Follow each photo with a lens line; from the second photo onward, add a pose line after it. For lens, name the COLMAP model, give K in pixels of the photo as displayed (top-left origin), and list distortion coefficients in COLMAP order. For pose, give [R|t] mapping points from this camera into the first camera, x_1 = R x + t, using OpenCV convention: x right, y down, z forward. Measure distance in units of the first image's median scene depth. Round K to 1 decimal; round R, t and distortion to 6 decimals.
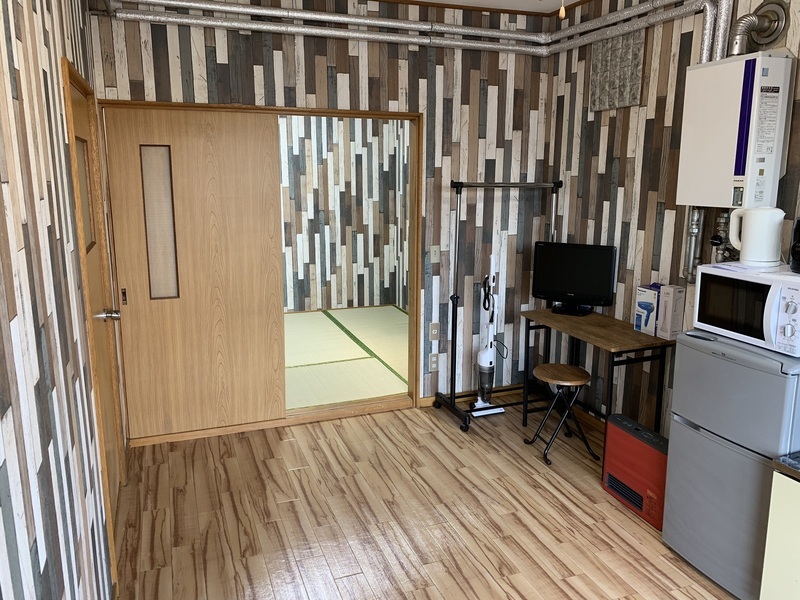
lens RADIAL K [[609.8, 0, 403.9], [0, 609.8, 298.9], [0, 0, 1]] dist [0.094252, -0.140531]
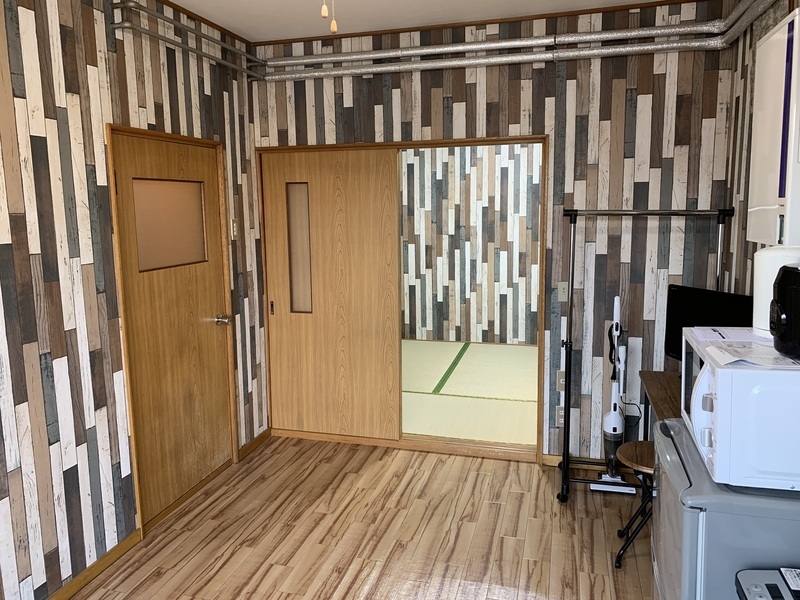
lens RADIAL K [[620.8, 0, 400.0], [0, 620.8, 300.0], [0, 0, 1]] dist [0.085616, -0.088544]
pose [[0.801949, 0.078188, -0.592254, 0.439867], [-0.106197, 0.994266, -0.012535, -0.028544], [0.587878, 0.072948, 0.805654, 0.158346]]
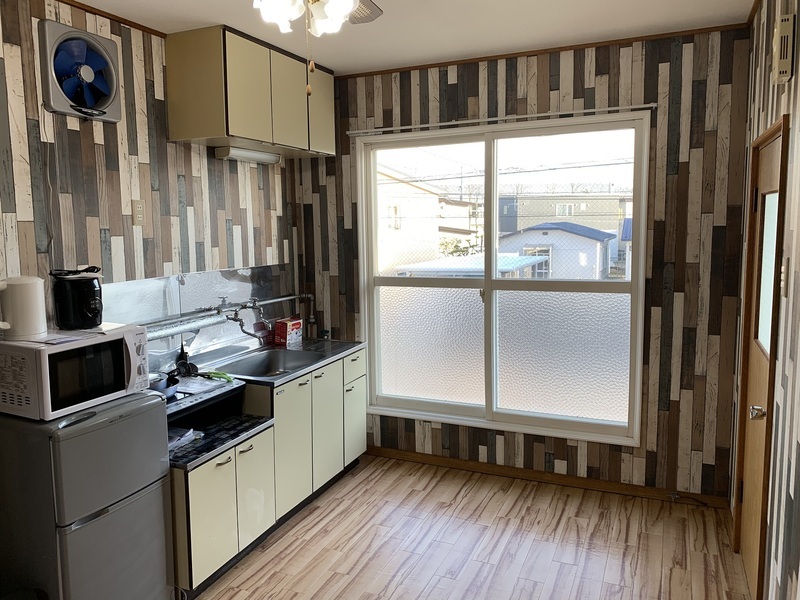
lens RADIAL K [[609.8, 0, 403.9], [0, 609.8, 298.9], [0, 0, 1]] dist [0.094252, -0.140531]
pose [[-0.707352, -0.061973, 0.704140, -0.512459], [0.178720, 0.948104, 0.262980, -0.274943], [-0.683895, 0.311863, -0.659567, 1.299917]]
